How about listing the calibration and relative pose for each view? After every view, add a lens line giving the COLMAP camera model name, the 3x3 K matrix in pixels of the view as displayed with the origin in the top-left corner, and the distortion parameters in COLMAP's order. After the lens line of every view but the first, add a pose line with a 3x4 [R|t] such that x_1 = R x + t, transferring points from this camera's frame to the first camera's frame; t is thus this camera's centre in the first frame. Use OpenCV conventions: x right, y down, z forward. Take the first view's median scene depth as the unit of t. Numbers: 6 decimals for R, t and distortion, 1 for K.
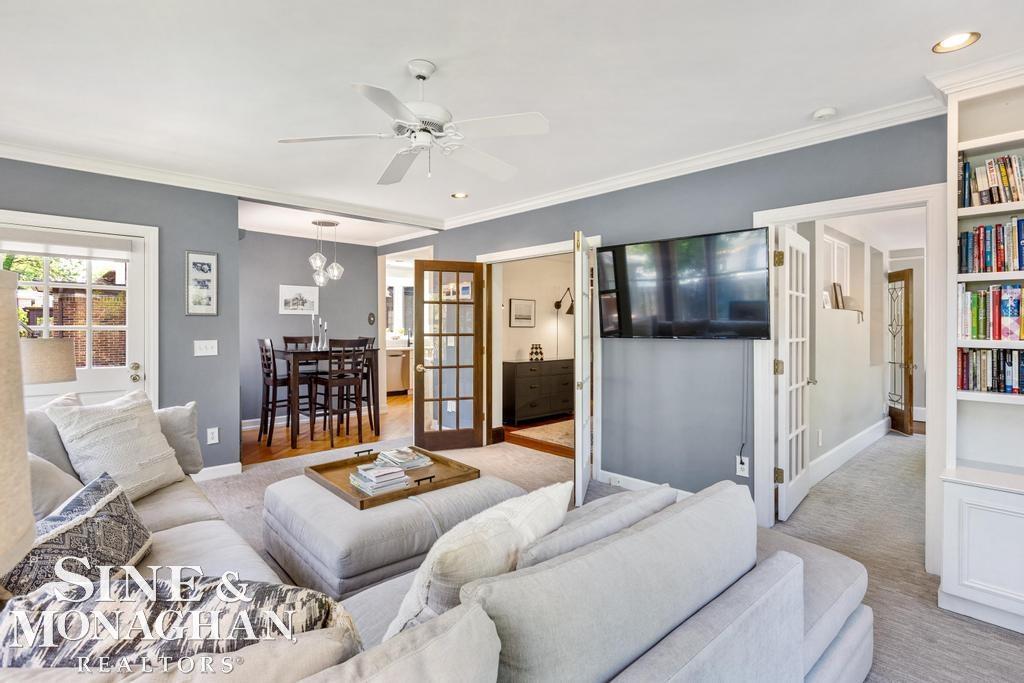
lens RADIAL K [[489.6, 0, 511.5], [0, 489.6, 332.8], [0, 0, 1]] dist [0.001045, -0.001388]
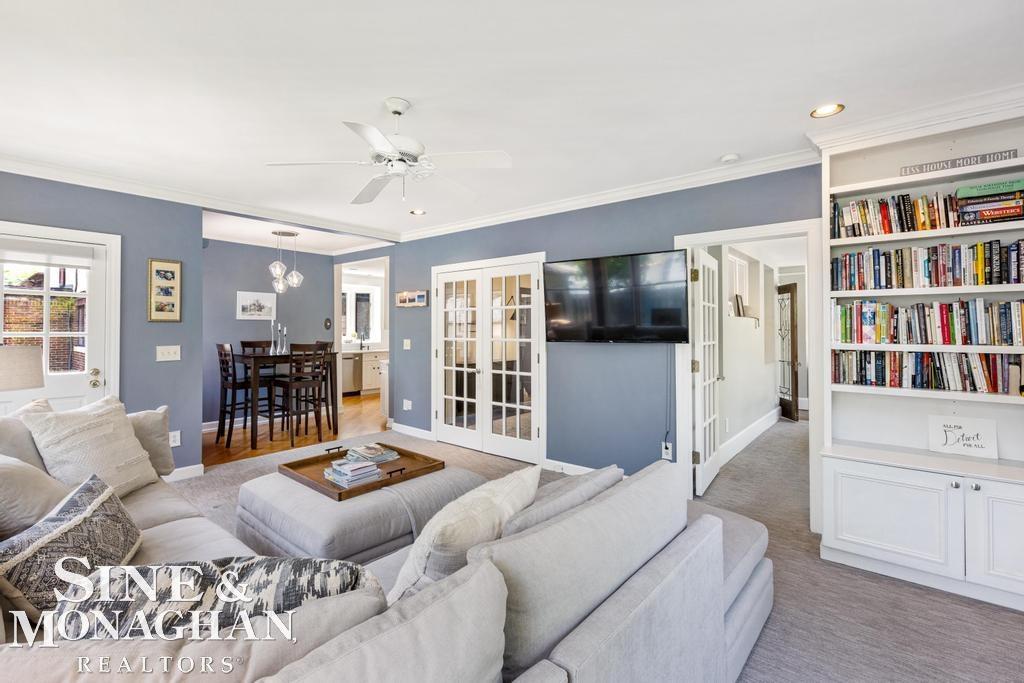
lens RADIAL K [[454.3, 0, 508.7], [0, 454.3, 328.5], [0, 0, 1]] dist [0.000397, 0.000629]
pose [[0.992643, -0.000434, 0.121080, -0.040426], [0.002298, 0.999881, -0.015256, -0.006081], [-0.121059, 0.015422, 0.992526, -0.045221]]
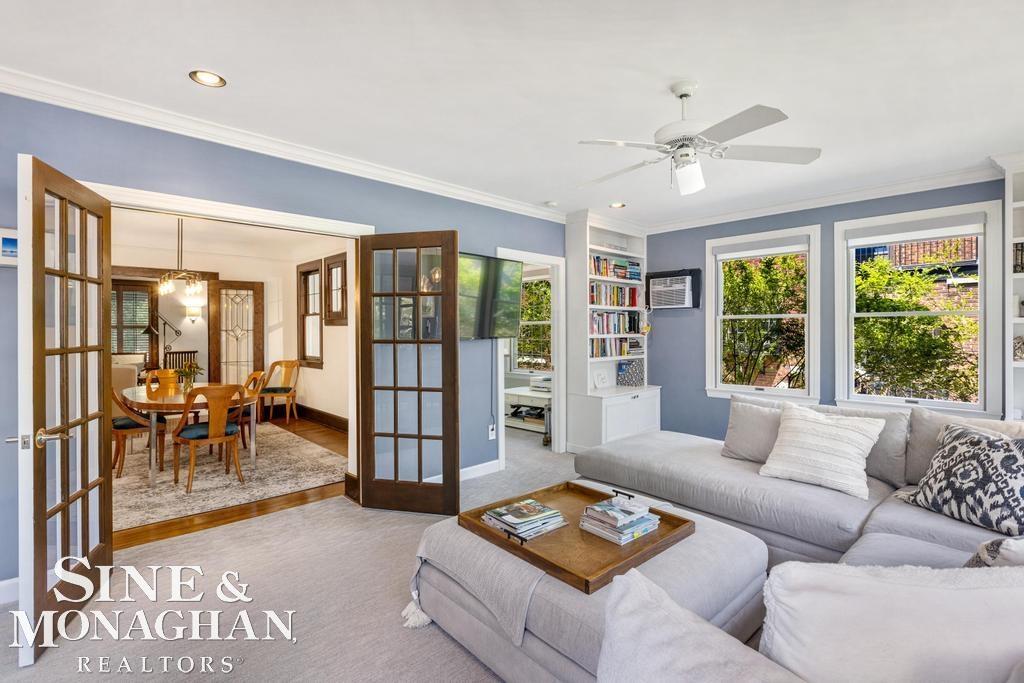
lens RADIAL K [[482.0, 0, 513.1], [0, 482.0, 334.2], [0, 0, 1]] dist [-0.000231, -0.000018]
pose [[0.023049, -0.010407, 0.999680, -0.930105], [0.015449, 0.999830, 0.010053, -0.012216], [-0.999615, 0.015212, 0.023206, 0.979003]]
